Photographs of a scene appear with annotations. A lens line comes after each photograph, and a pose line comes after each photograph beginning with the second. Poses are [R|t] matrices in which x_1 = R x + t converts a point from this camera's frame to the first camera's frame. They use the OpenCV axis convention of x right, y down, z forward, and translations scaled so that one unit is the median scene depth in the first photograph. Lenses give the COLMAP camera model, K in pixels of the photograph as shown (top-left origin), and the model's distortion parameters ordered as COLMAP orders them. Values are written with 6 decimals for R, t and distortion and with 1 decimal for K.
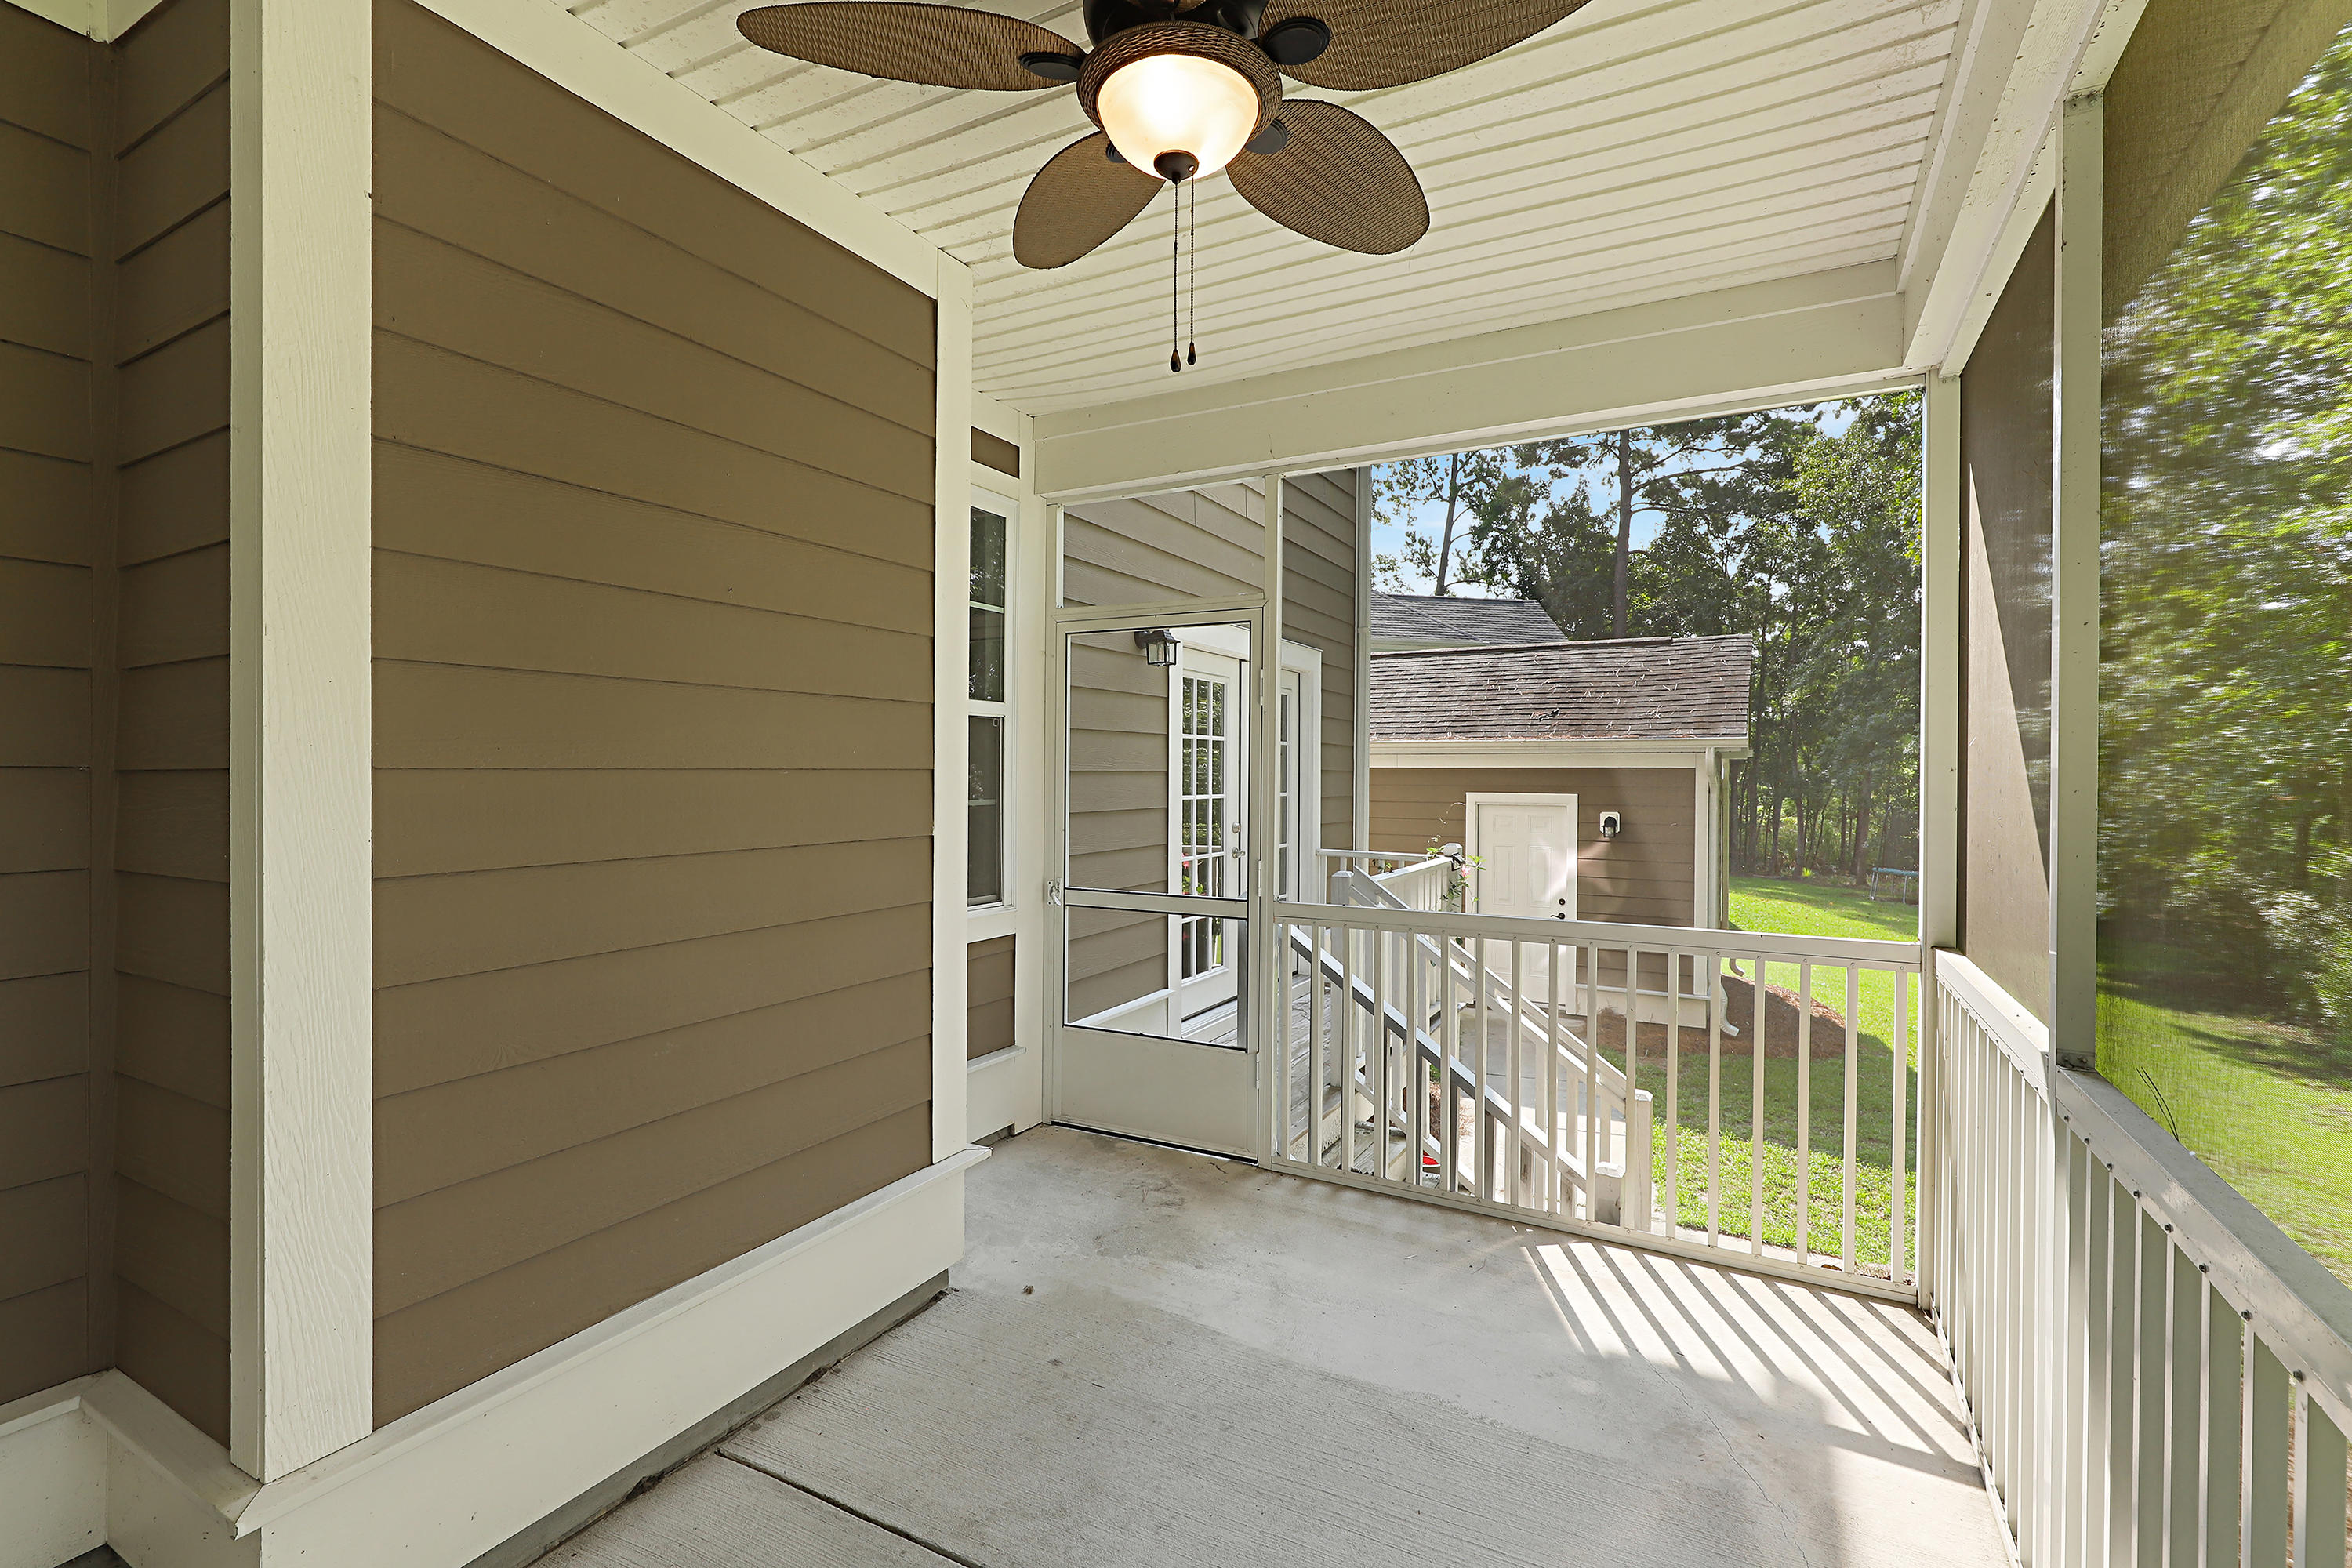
lens RADIAL K [[1057.0, 0, 1189.0], [0, 1057.0, 778.5], [0, 0, 1]] dist [0.000514, 0.000280]
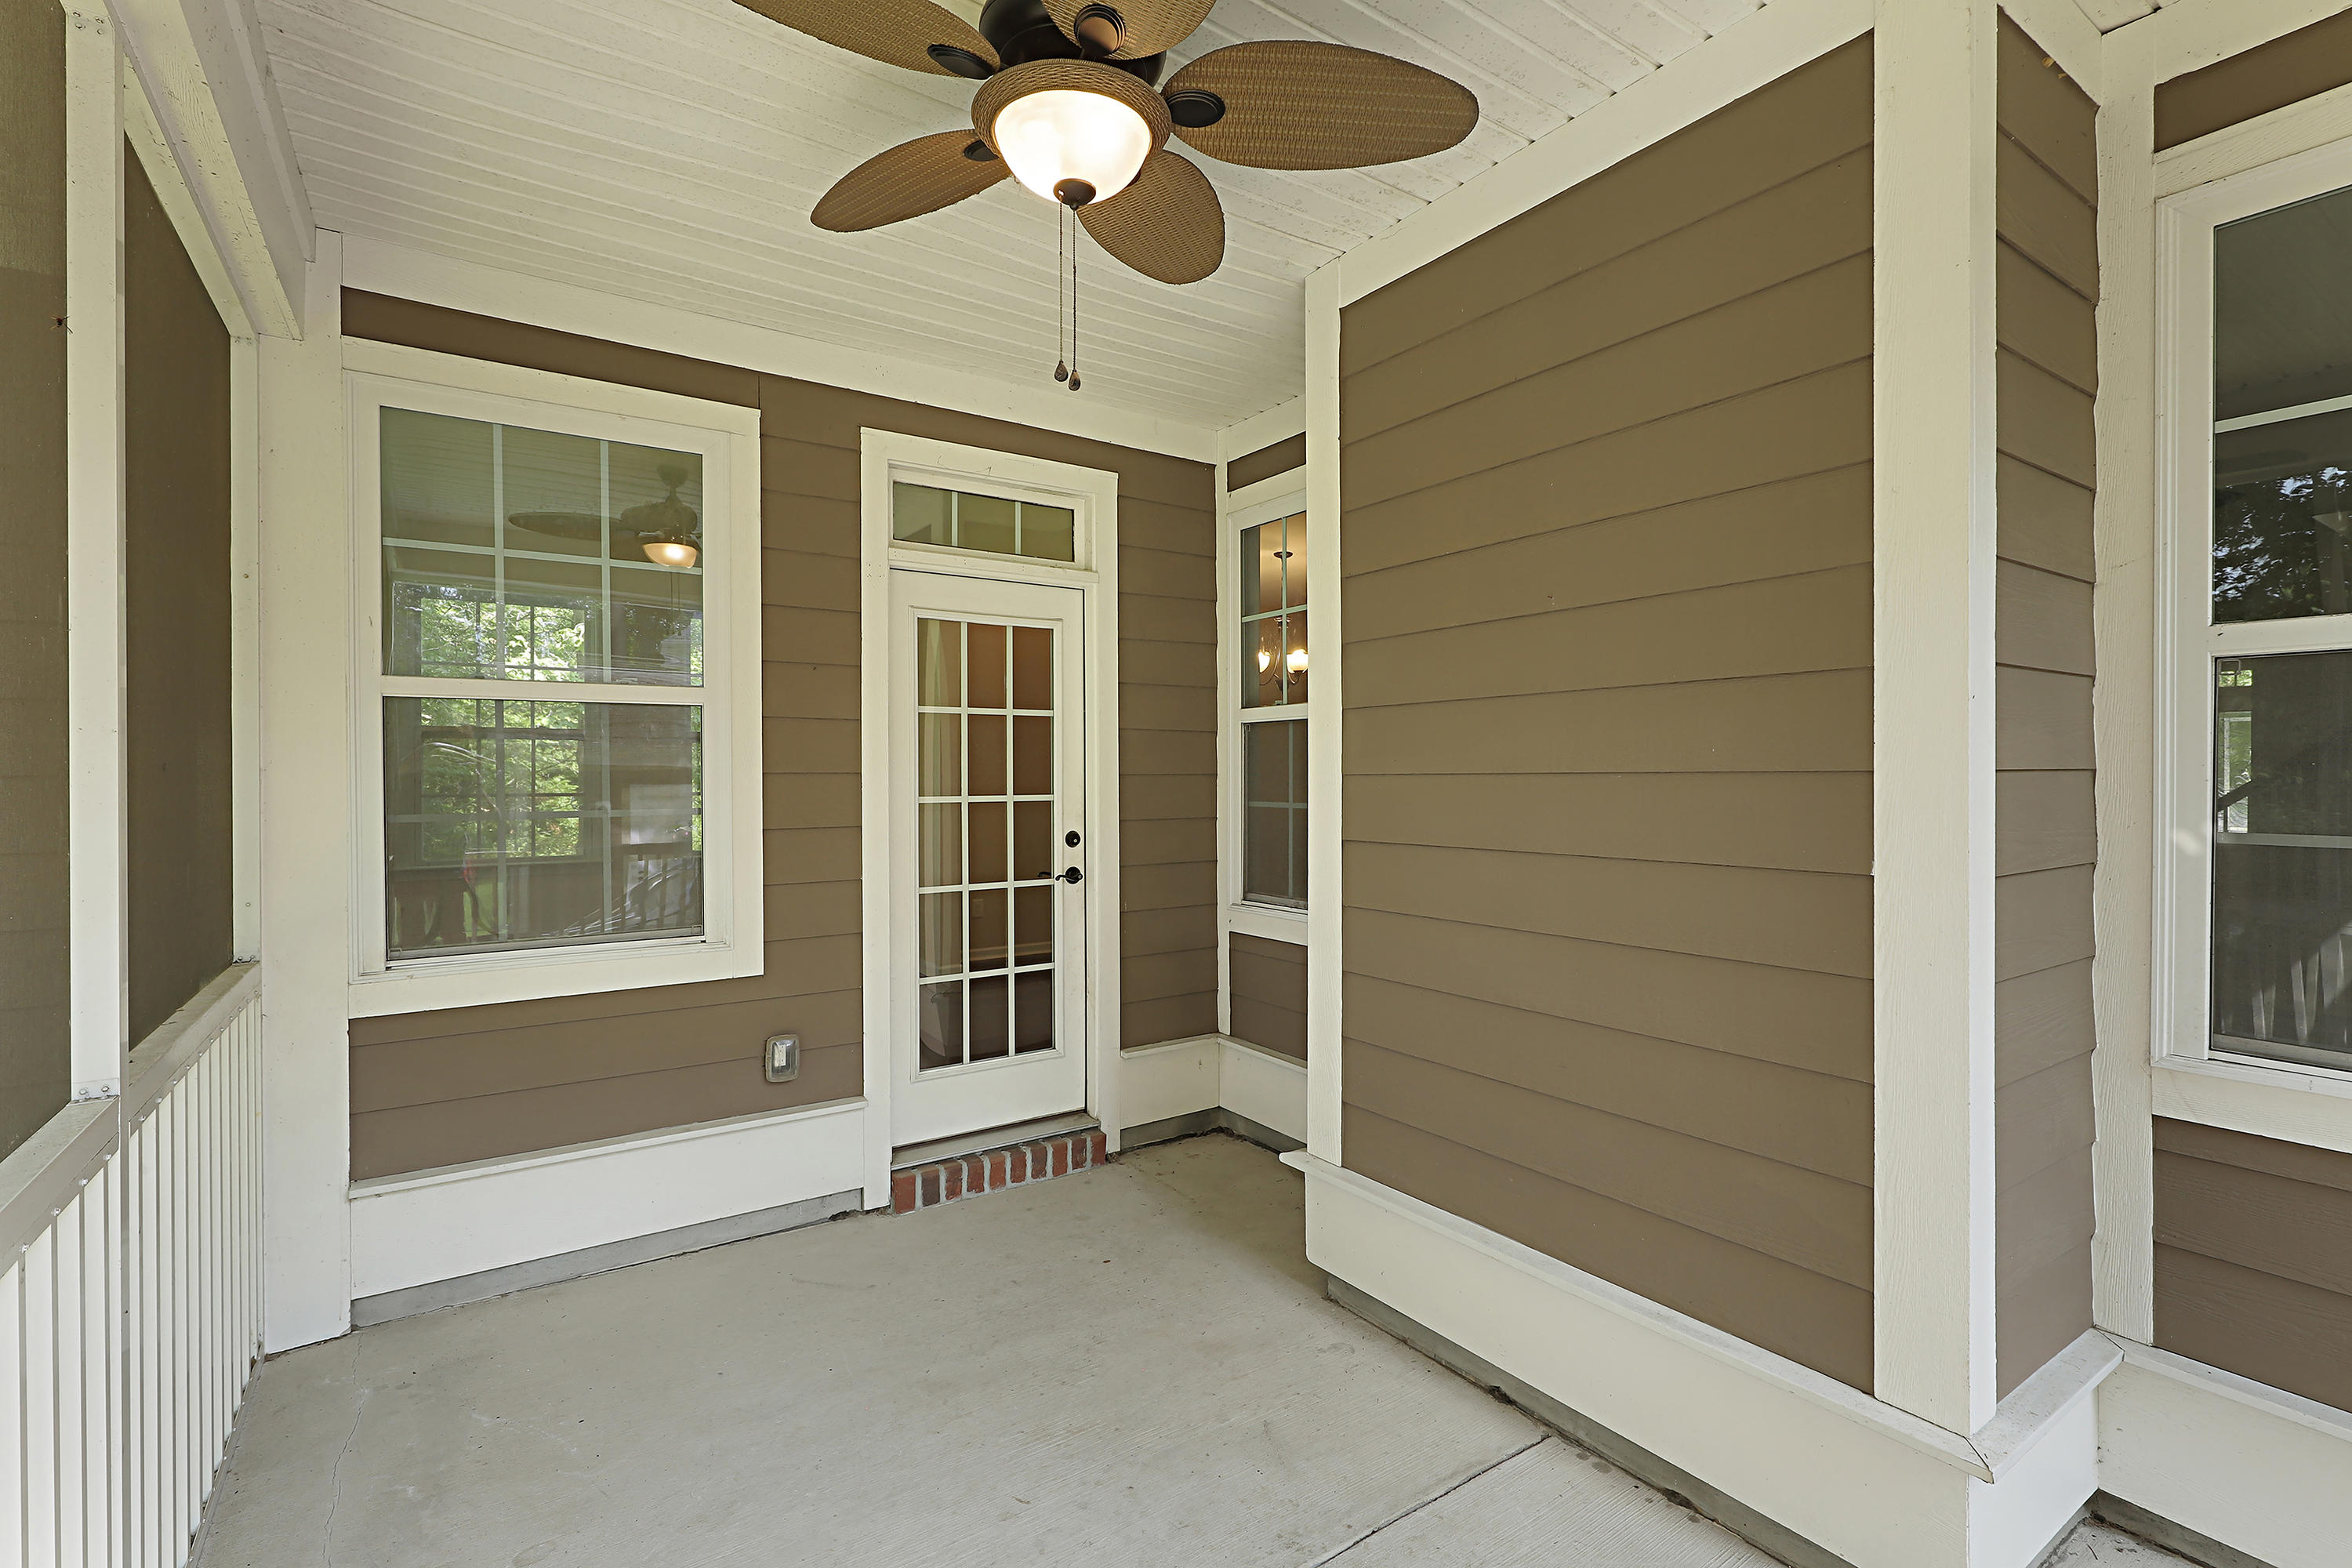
lens RADIAL K [[1057.0, 0, 1189.0], [0, 1057.0, 778.5], [0, 0, 1]] dist [0.000514, 0.000280]
pose [[-0.450340, -0.003122, -0.892852, 0.655240], [-0.007374, 0.999973, 0.000223, 0.000114], [0.892827, 0.006685, -0.450351, 1.189791]]
